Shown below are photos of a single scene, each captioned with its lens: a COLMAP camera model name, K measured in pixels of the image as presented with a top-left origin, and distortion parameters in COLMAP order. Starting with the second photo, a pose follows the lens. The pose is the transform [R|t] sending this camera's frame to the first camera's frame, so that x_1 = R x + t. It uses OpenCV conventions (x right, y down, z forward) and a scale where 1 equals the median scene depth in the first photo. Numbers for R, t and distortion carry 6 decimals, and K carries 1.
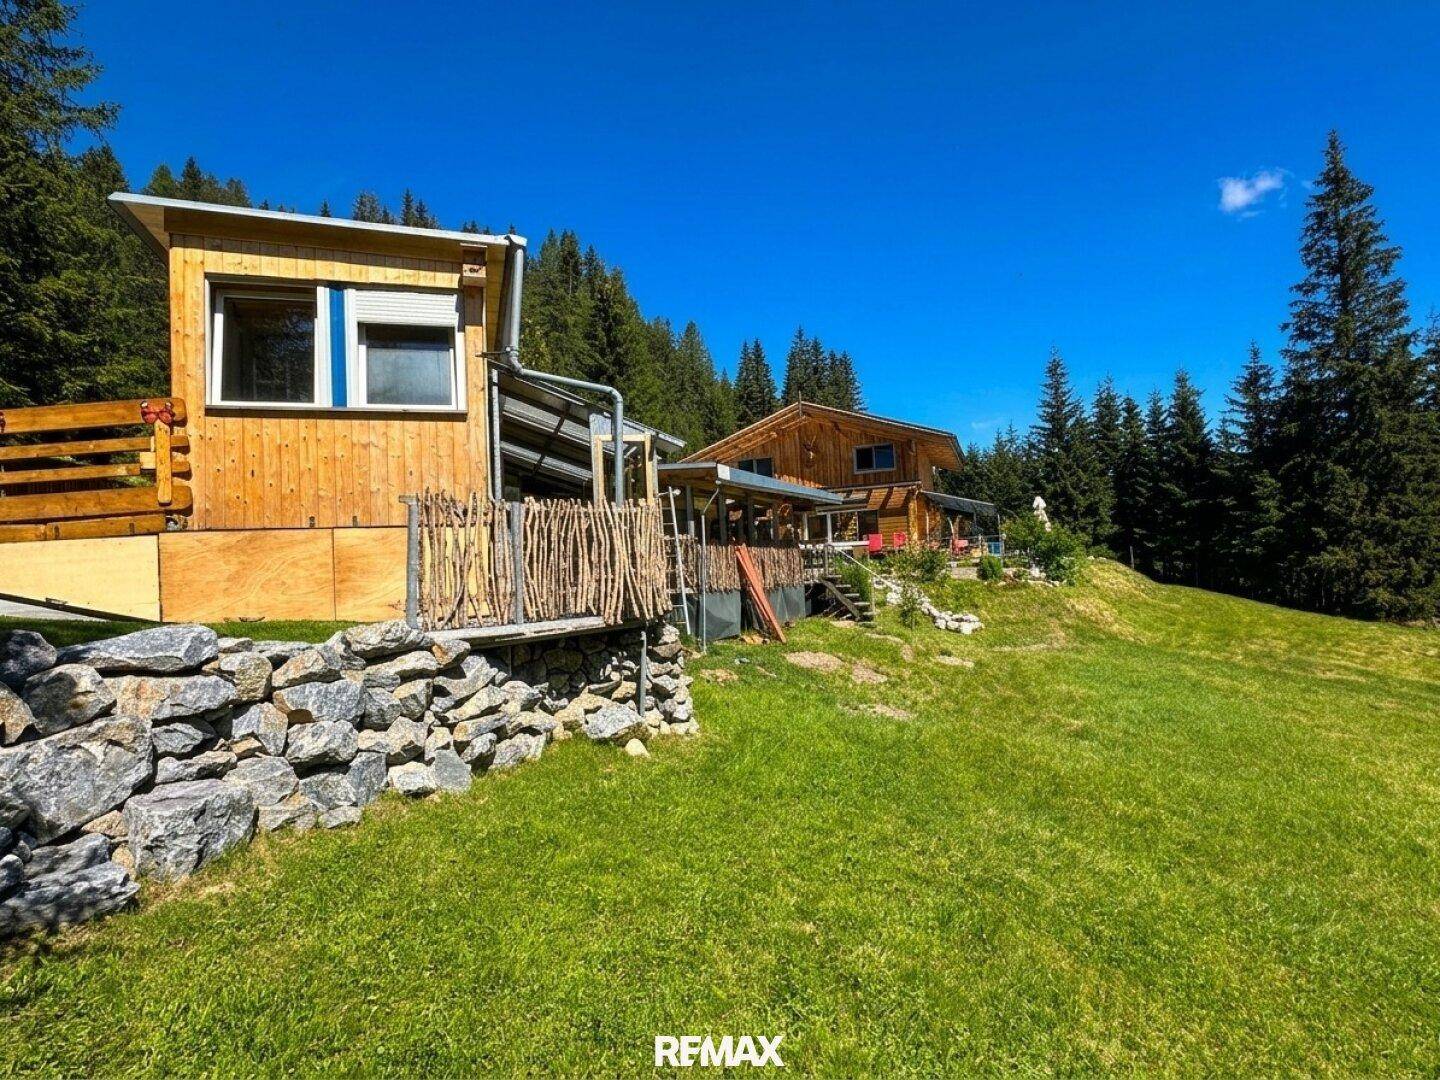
lens RADIAL K [[770.7, 0, 717.3], [0, 770.7, 541.9], [0, 0, 1]] dist [0.000473, 0.000848]
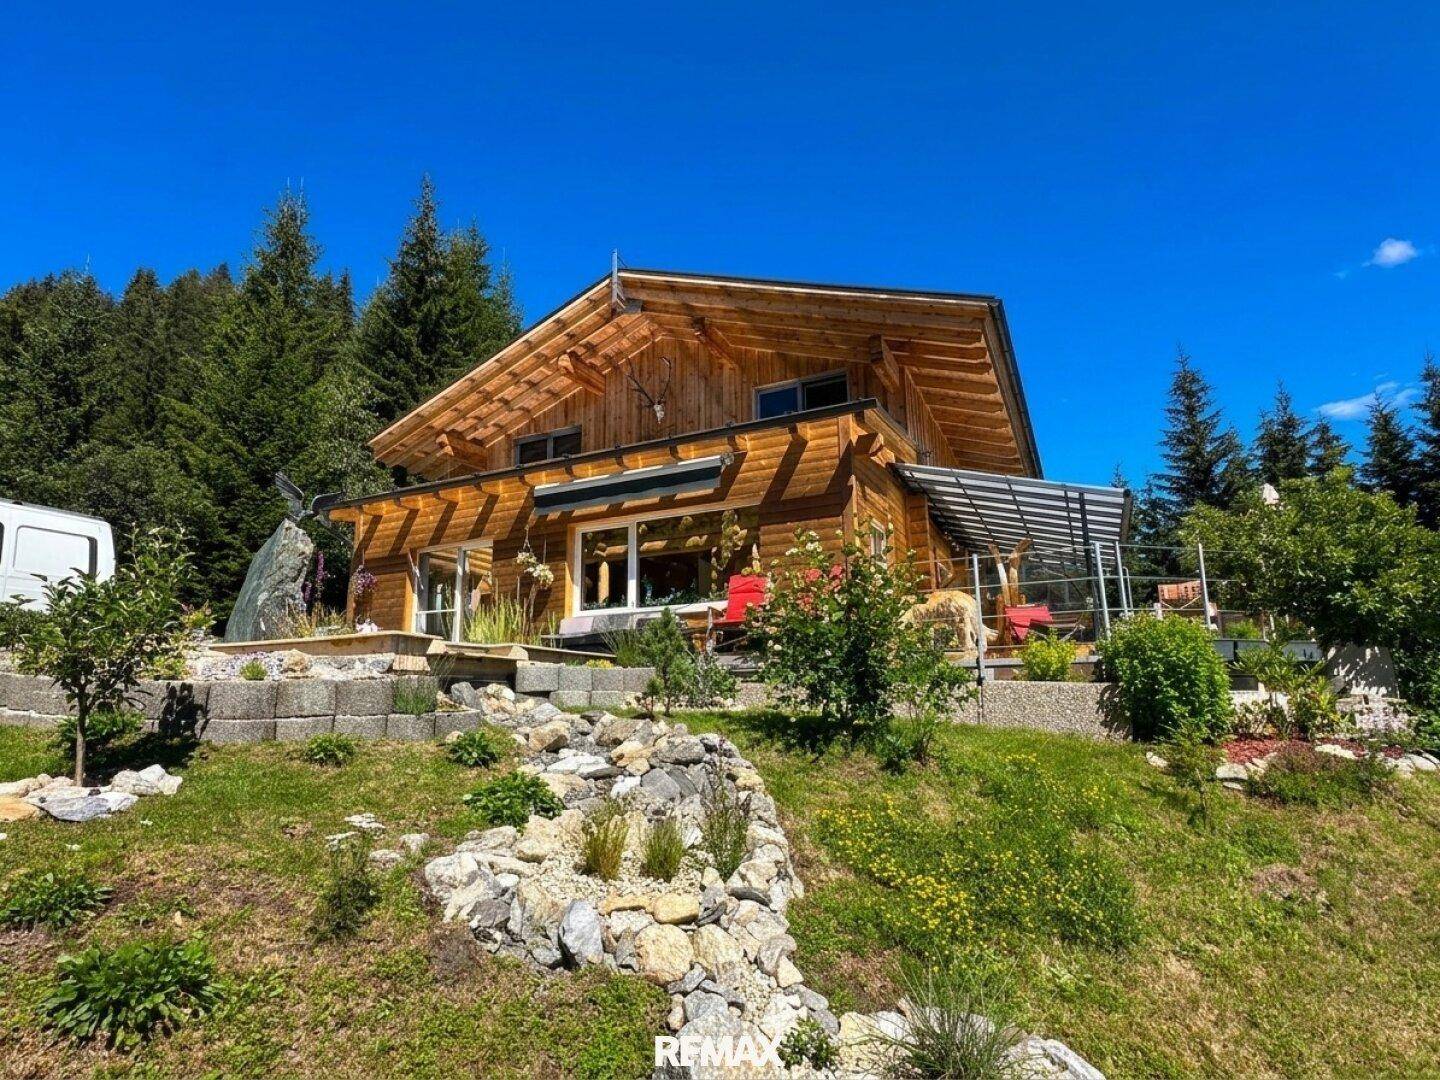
lens RADIAL K [[770.7, 0, 717.3], [0, 770.7, 541.9], [0, 0, 1]] dist [0.000473, 0.000848]
pose [[0.995233, 0.012739, -0.096693, 0.161746], [-0.029120, 0.985022, -0.169949, 0.022280], [0.093080, 0.171955, 0.980698, 0.496794]]
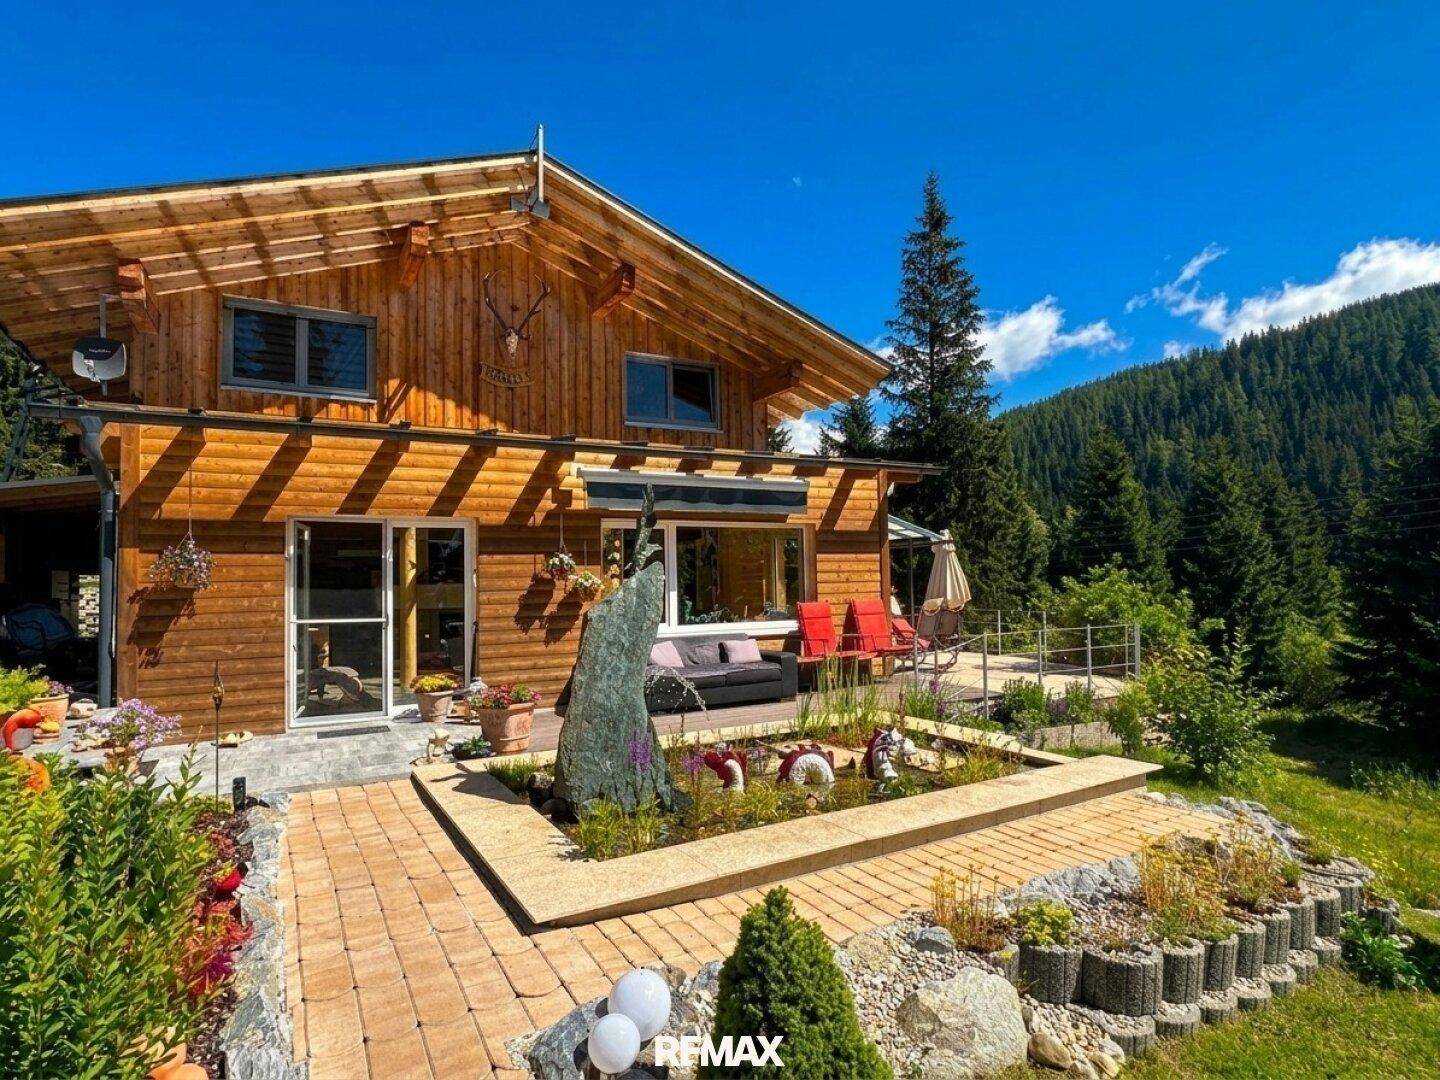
lens RADIAL K [[770.7, 0, 717.3], [0, 770.7, 541.9], [0, 0, 1]] dist [0.000473, 0.000848]
pose [[0.651964, 0.075279, 0.754504, -0.053970], [-0.049311, 0.997162, -0.056881, -0.011270], [-0.756645, -0.000121, 0.653826, 0.590713]]
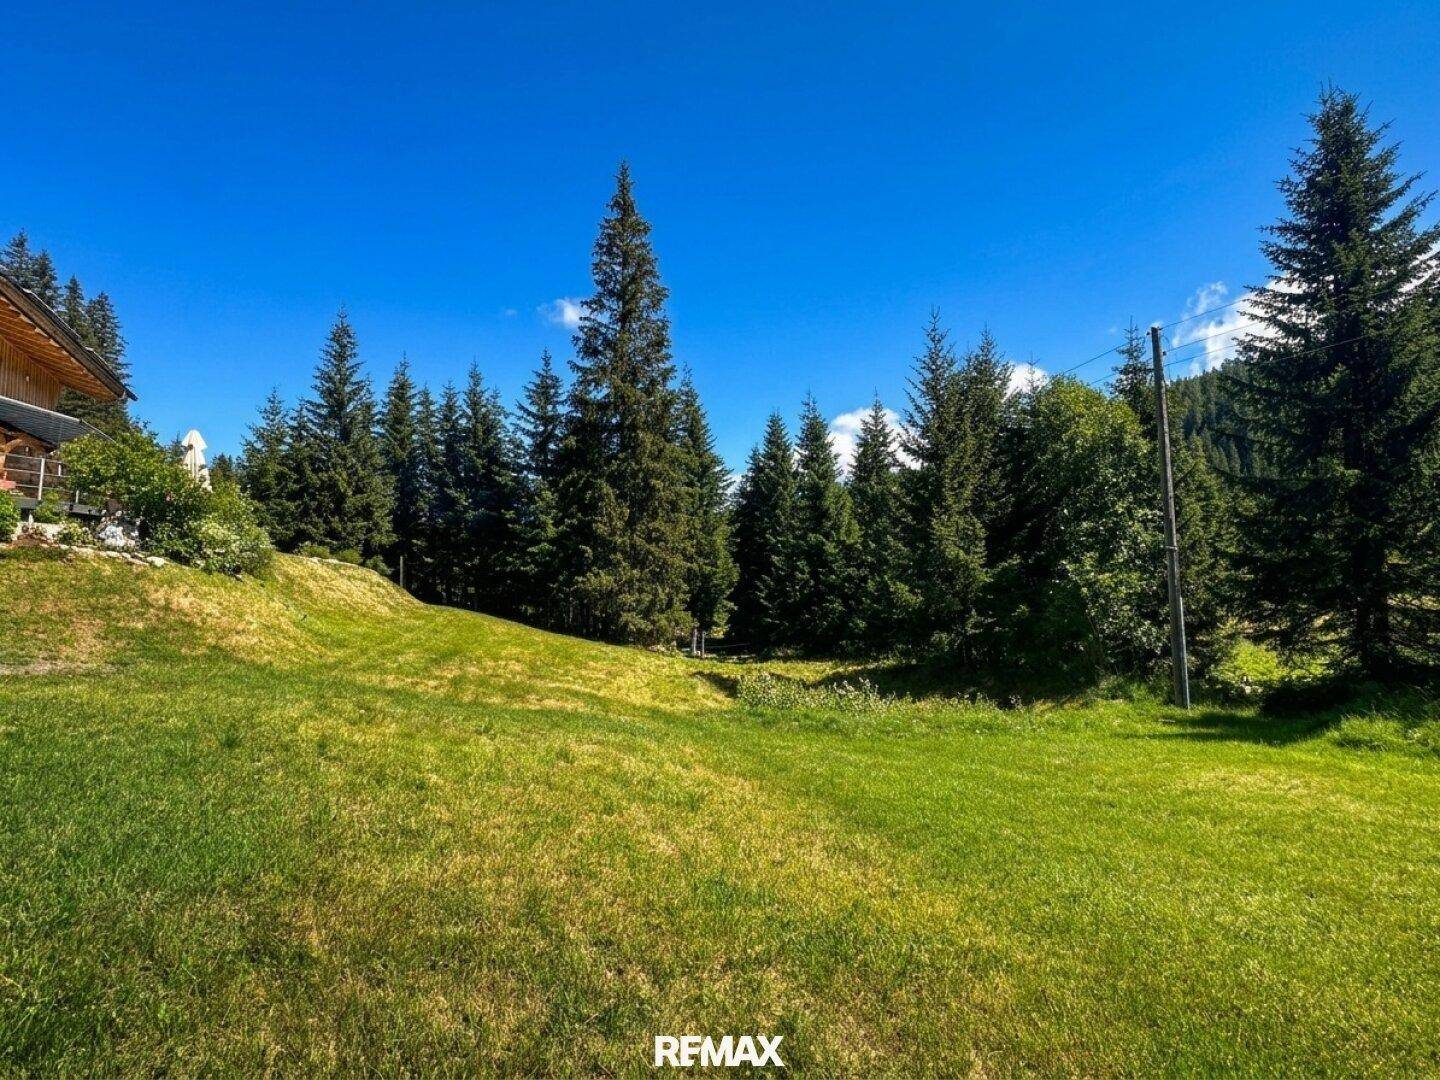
lens RADIAL K [[770.7, 0, 717.3], [0, 770.7, 541.9], [0, 0, 1]] dist [0.000473, 0.000848]
pose [[0.697318, 0.094847, 0.710458, 0.212619], [-0.054201, 0.995346, -0.079681, 0.040877], [-0.714709, 0.017056, 0.699214, 0.217603]]
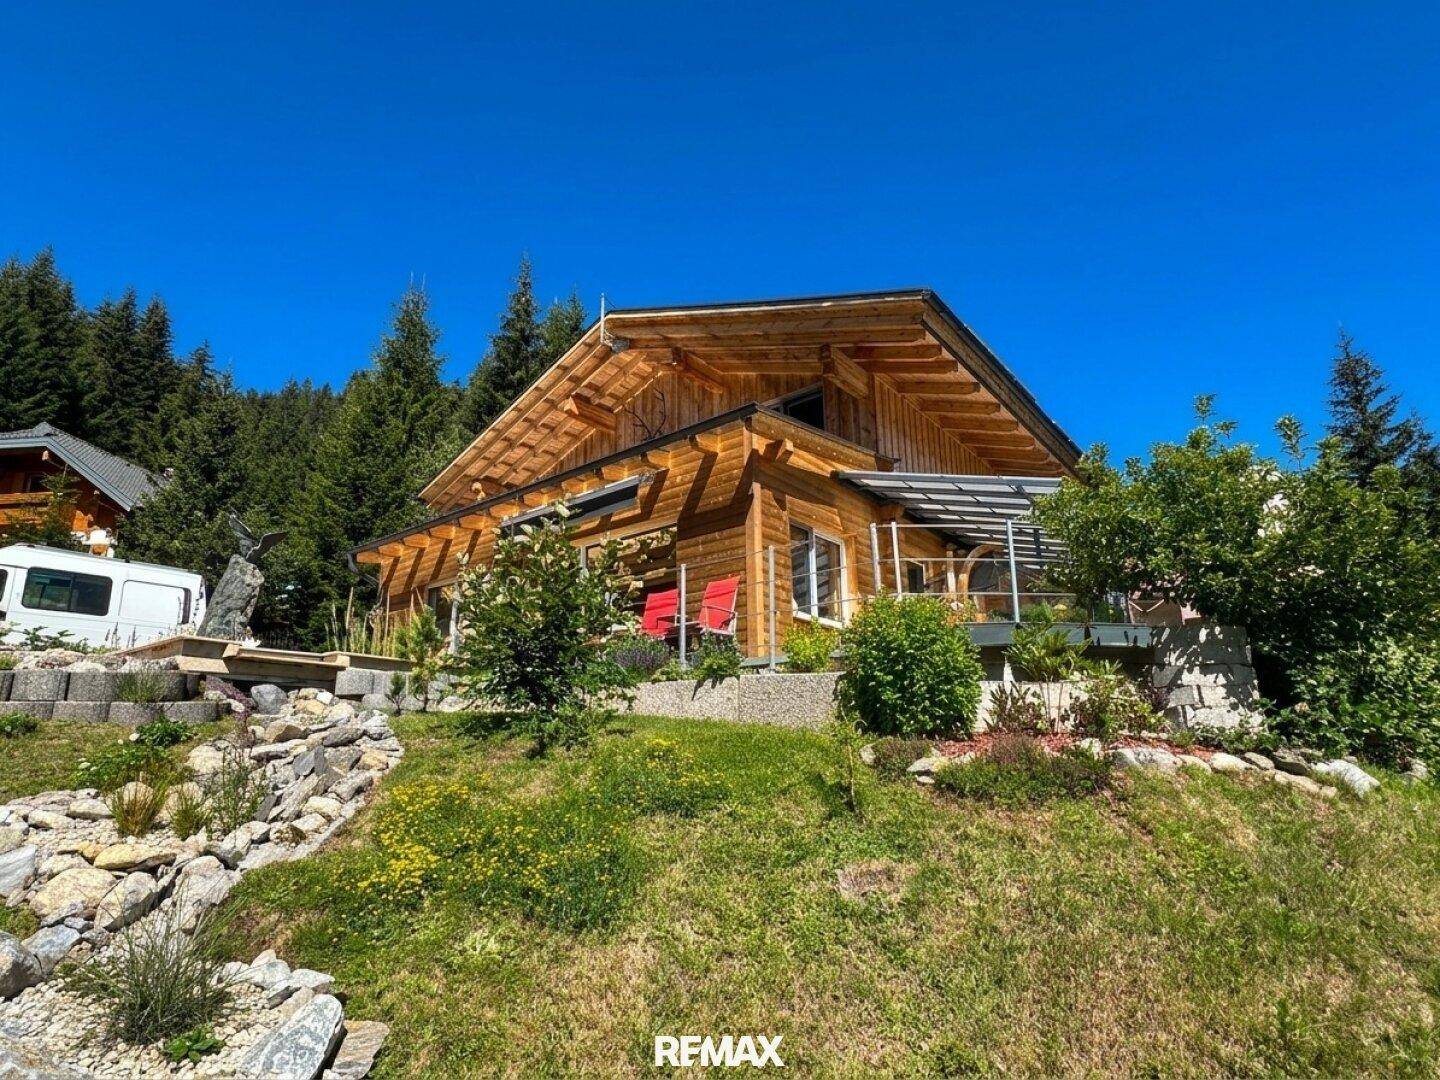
lens RADIAL K [[770.7, 0, 717.3], [0, 770.7, 541.9], [0, 0, 1]] dist [0.000473, 0.000848]
pose [[0.949806, -0.048607, -0.309042, 0.235646], [-0.022560, 0.974641, -0.222633, 0.029326], [0.312026, 0.218430, 0.924623, 0.514155]]
